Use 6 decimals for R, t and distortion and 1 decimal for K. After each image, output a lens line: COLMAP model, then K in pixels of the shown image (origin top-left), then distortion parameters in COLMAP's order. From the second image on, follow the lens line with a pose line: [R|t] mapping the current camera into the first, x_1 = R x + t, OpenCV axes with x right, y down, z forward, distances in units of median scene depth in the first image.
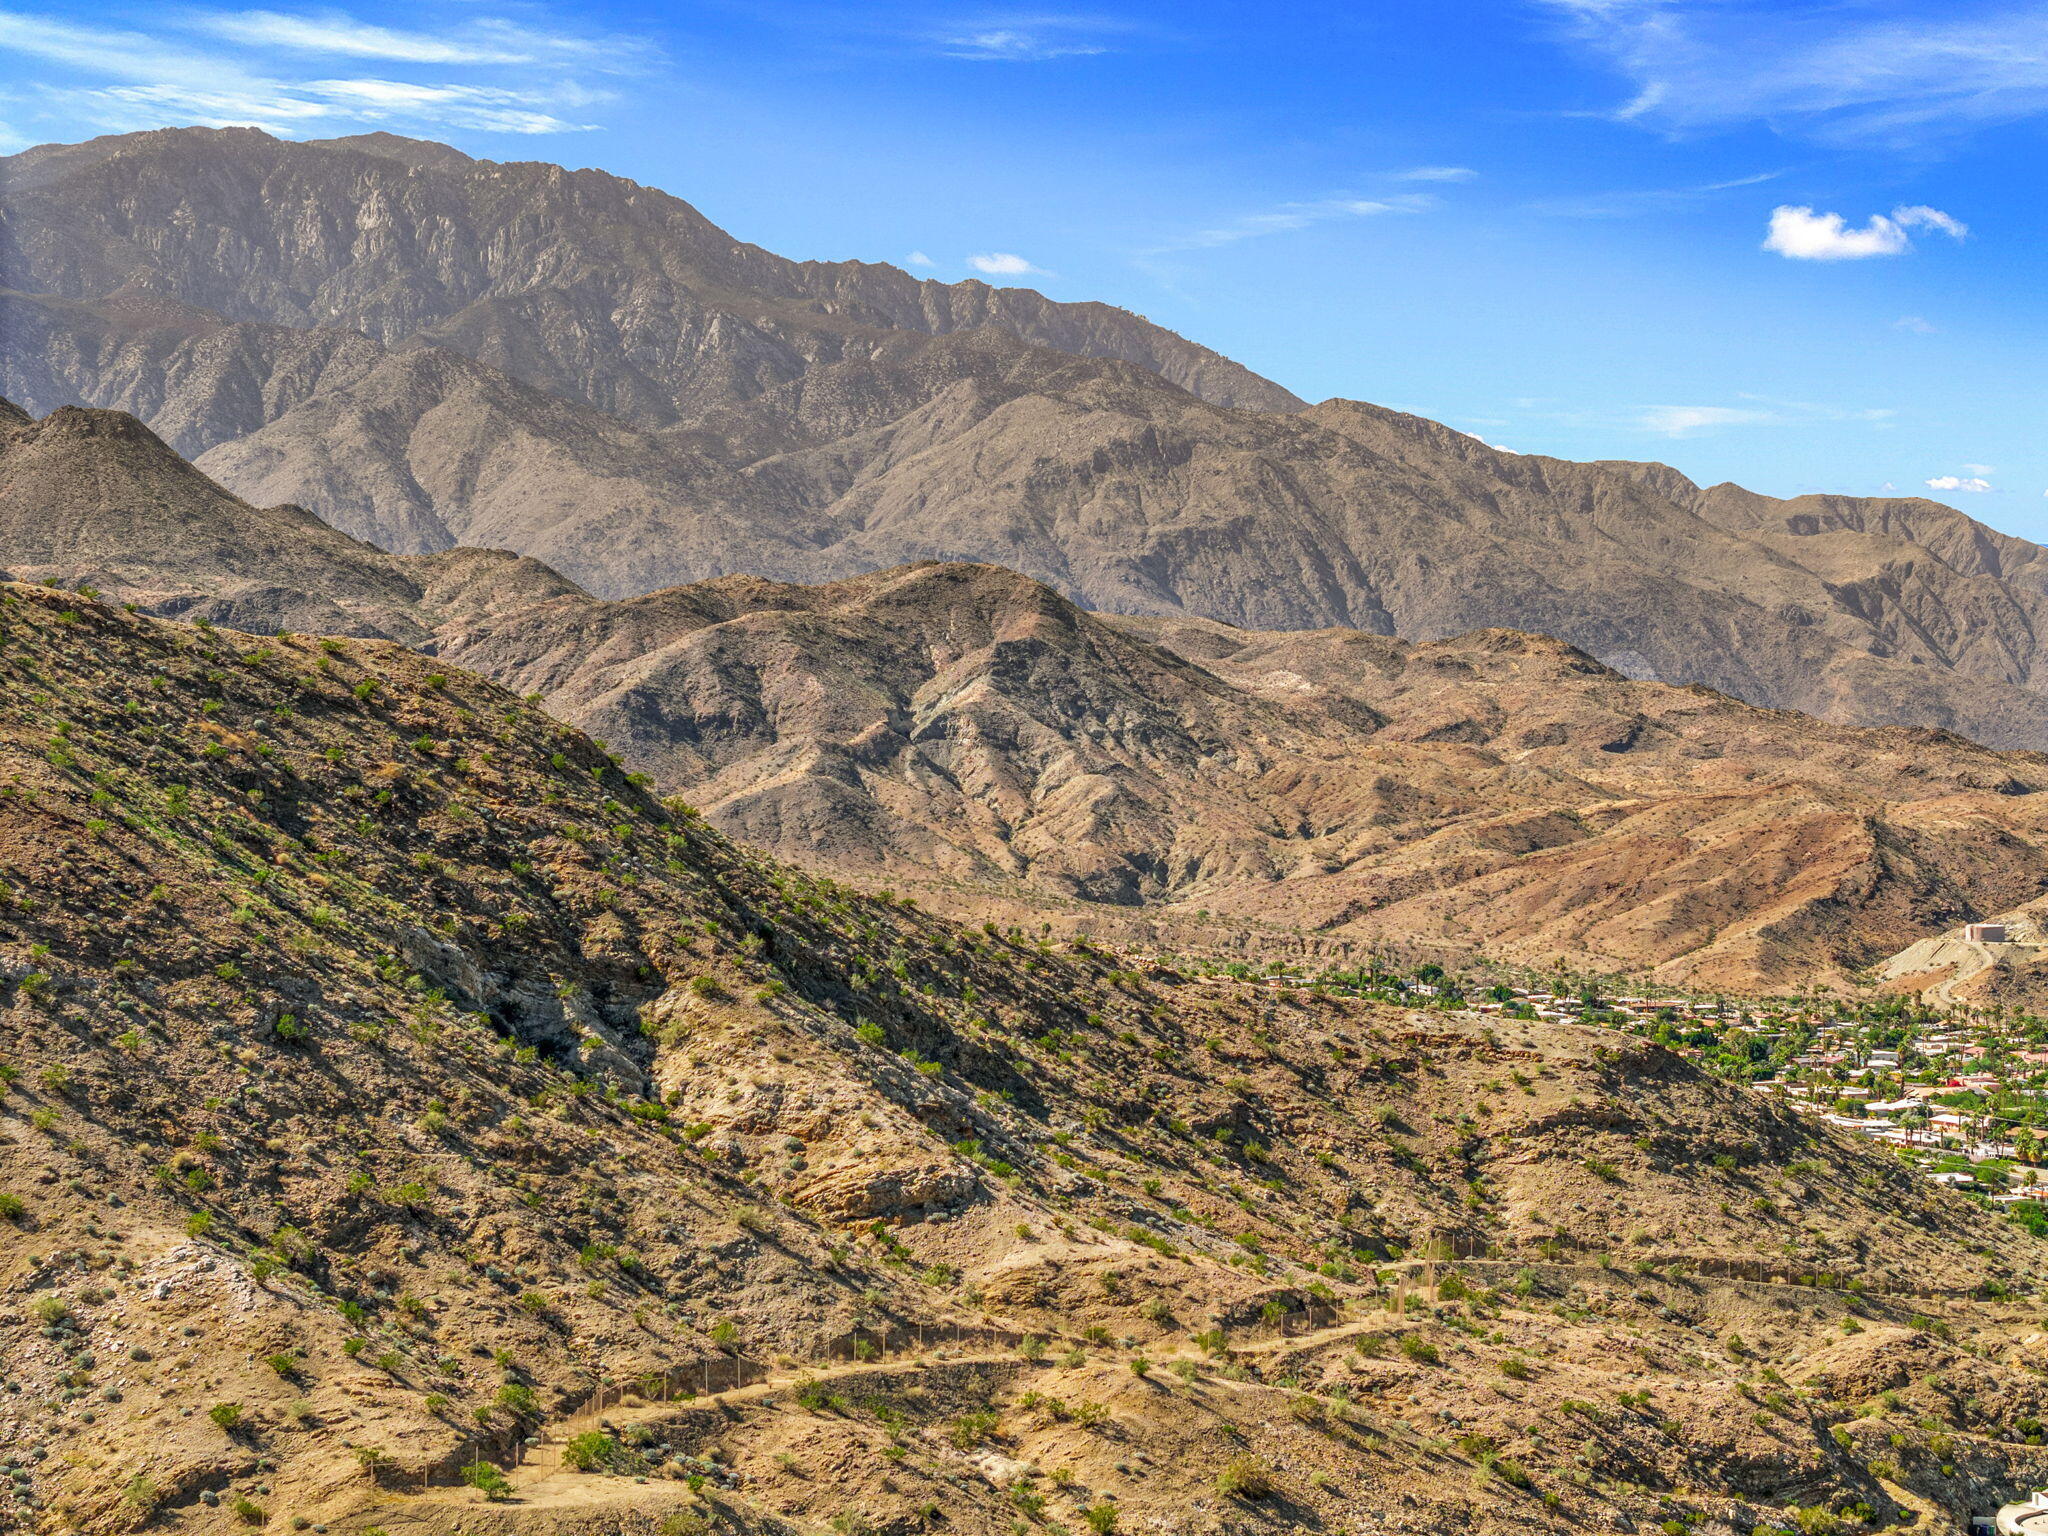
lens RADIAL K [[4105.0, 0, 1024.0], [0, 4105.0, 768.0], [0, 0, 1]] dist [-0.269679, 1.507388]
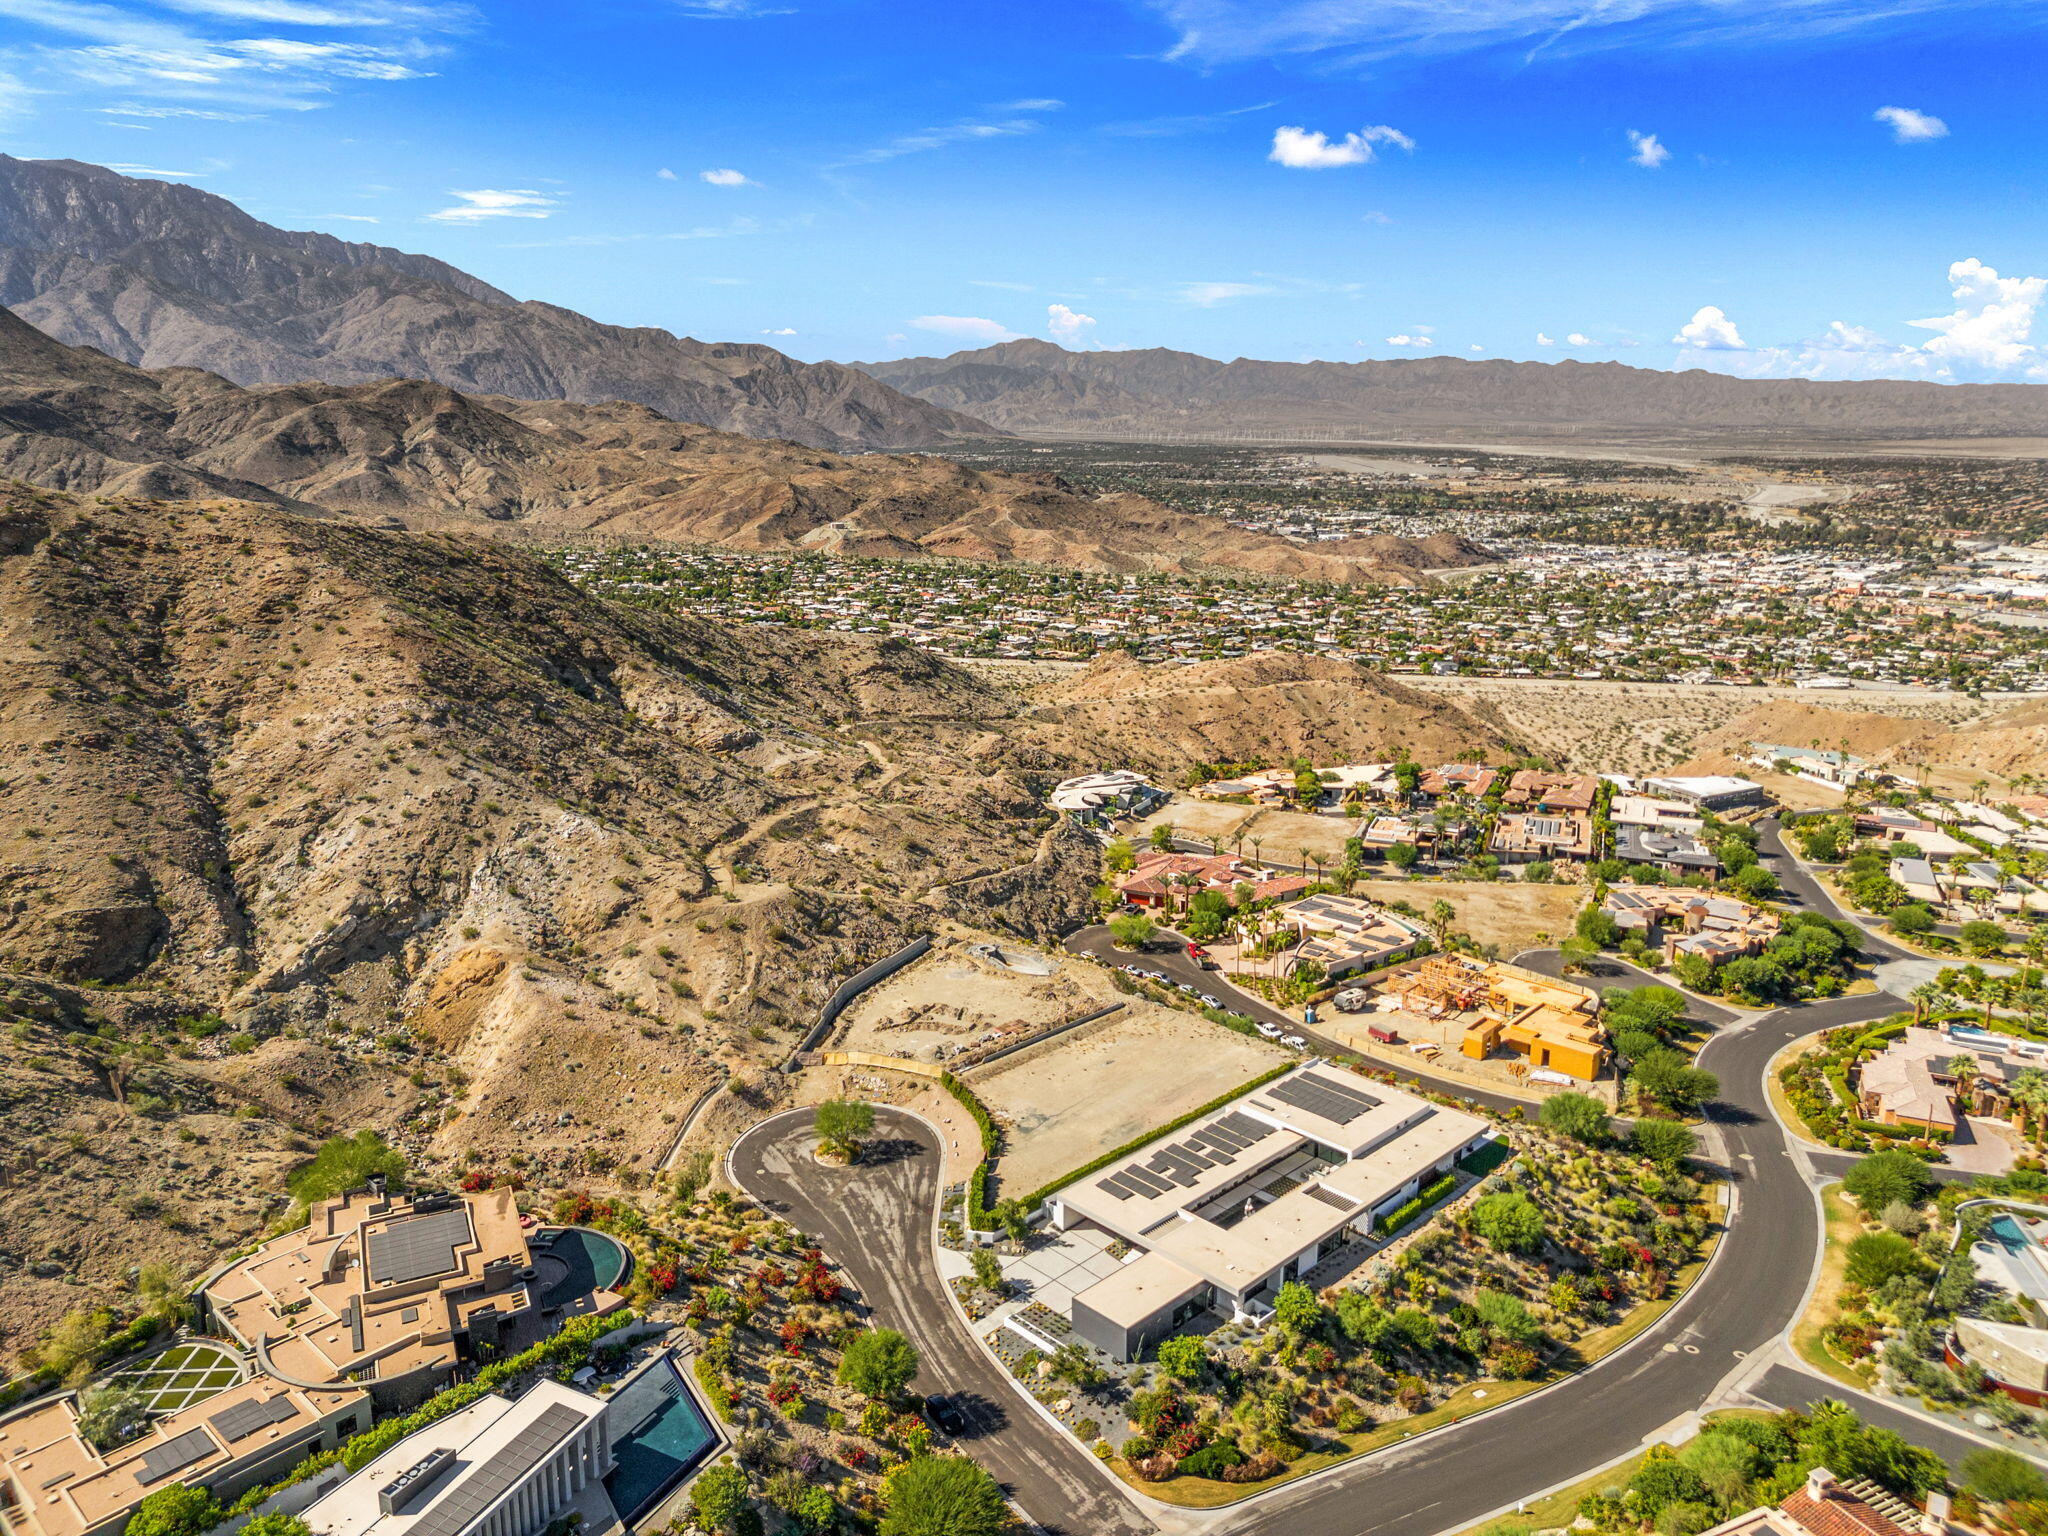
lens RADIAL K [[1428.8, 0, 1030.7], [0, 1428.8, 763.2], [0, 0, 1]] dist [0.070681, -0.069245]
pose [[0.922844, -0.092826, 0.373821, -0.162353], [0.010073, 0.976010, 0.217493, -0.074635], [-0.385042, -0.196947, 0.901640, -0.001179]]
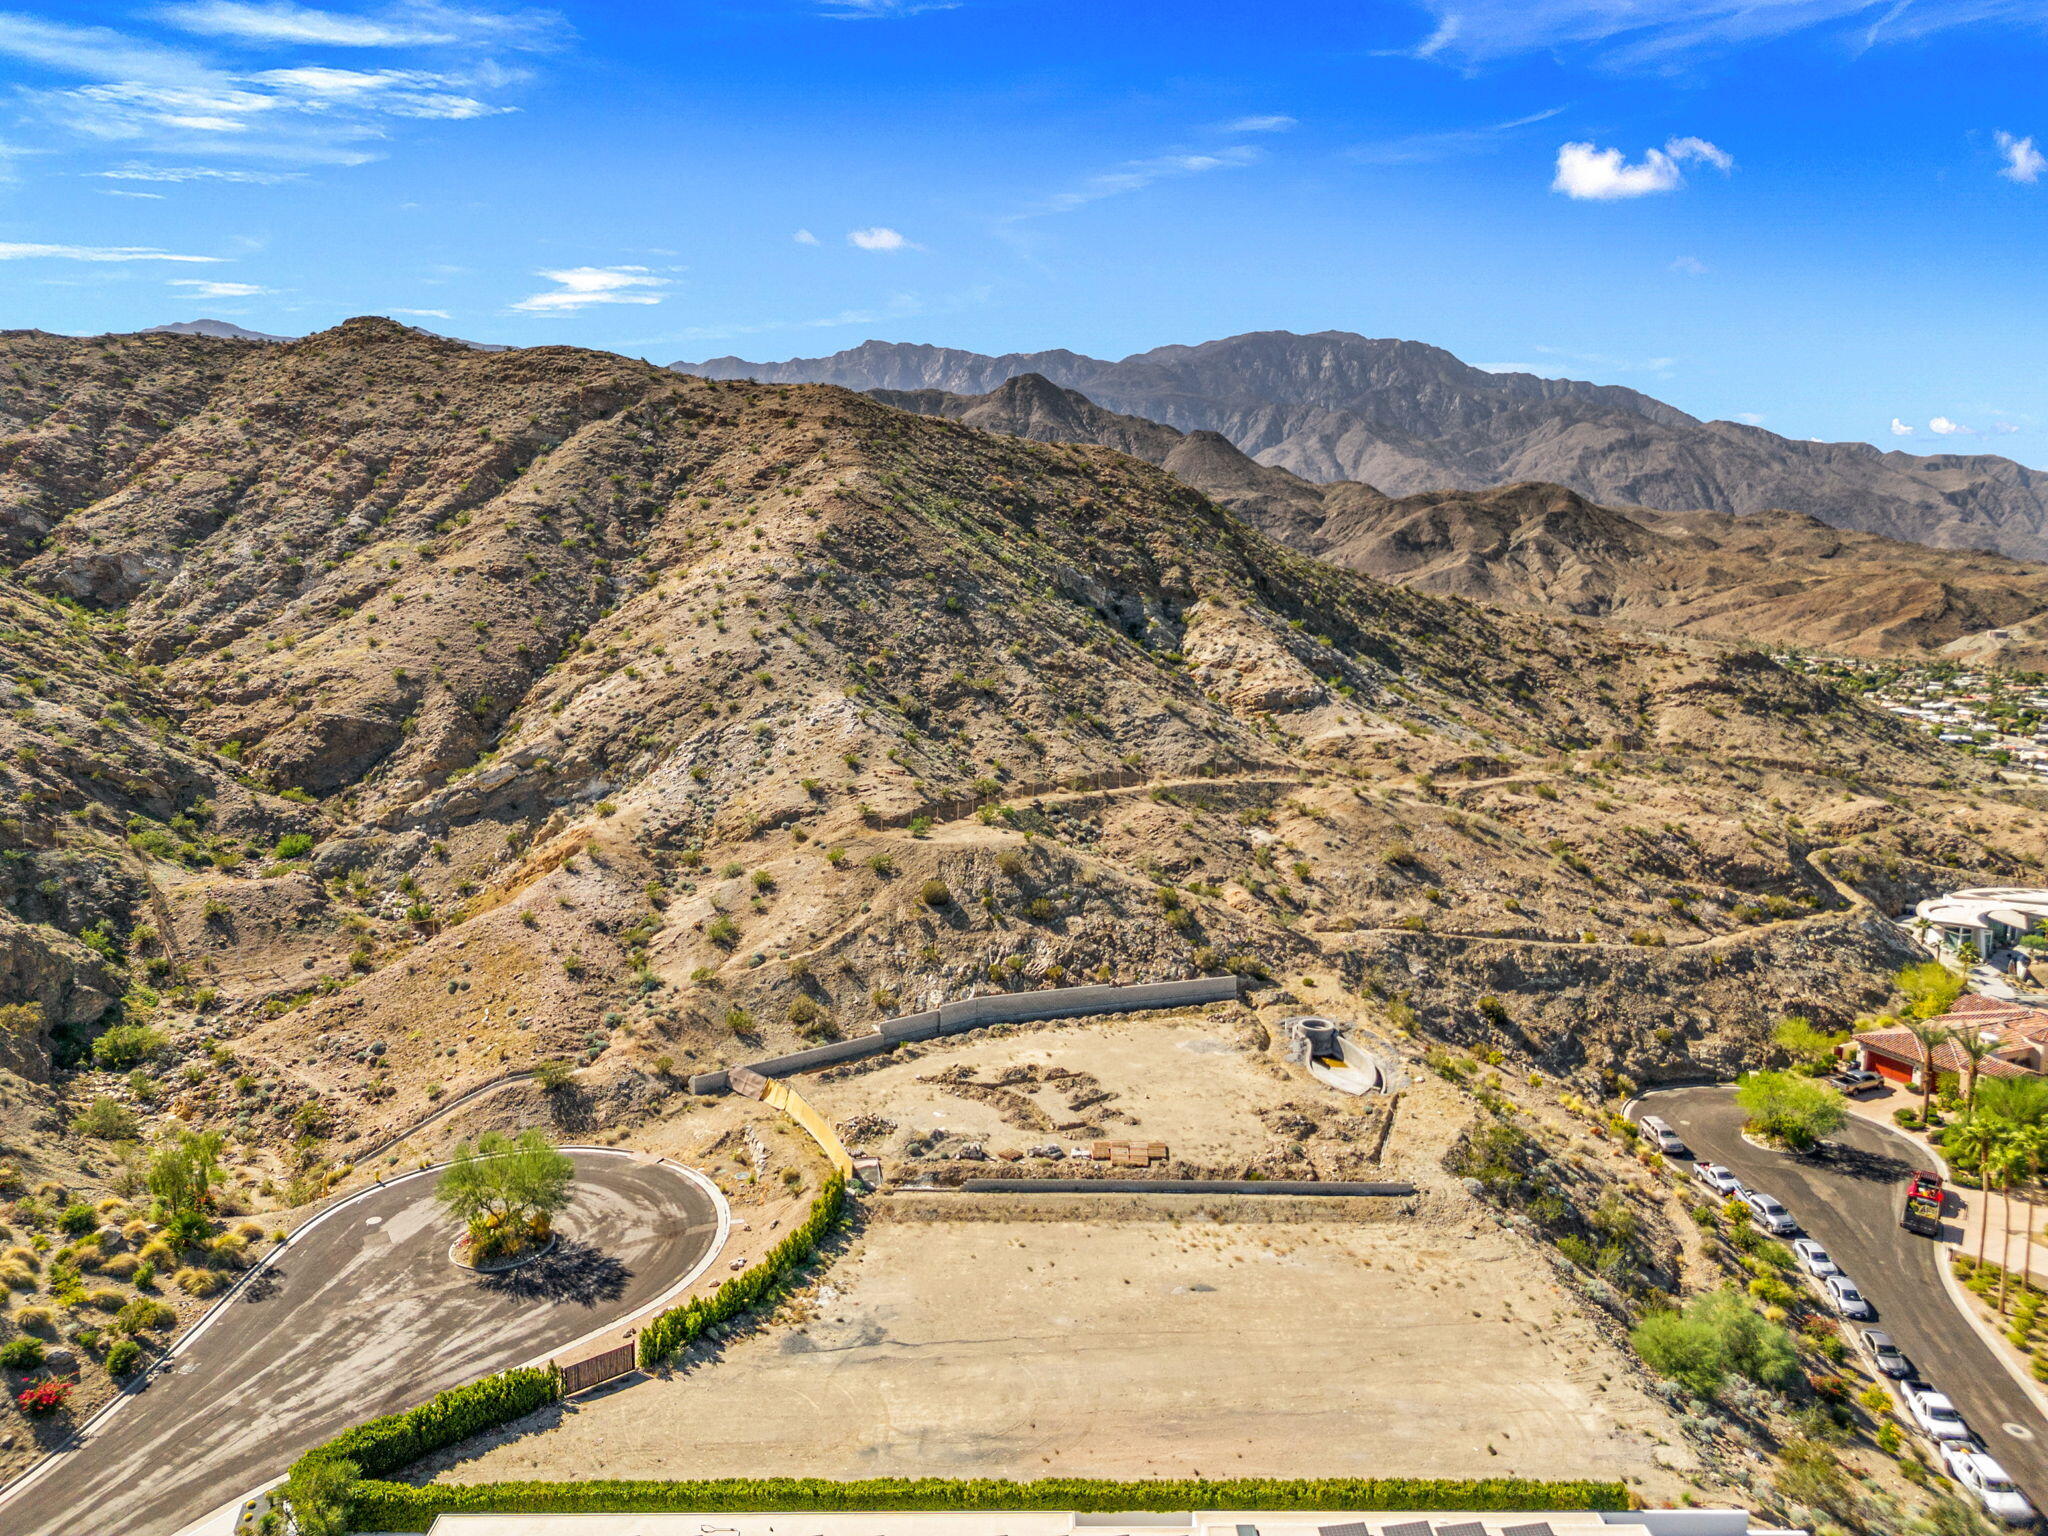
lens RADIAL K [[1429.7, 0, 1016.5], [0, 1429.7, 762.8], [0, 0, 1]] dist [0.071207, -0.076605]
pose [[0.934142, 0.056690, -0.352370, 0.074351], [-0.008705, 0.990630, 0.136297, 0.029882], [0.356795, -0.124254, 0.925883, 0.218816]]
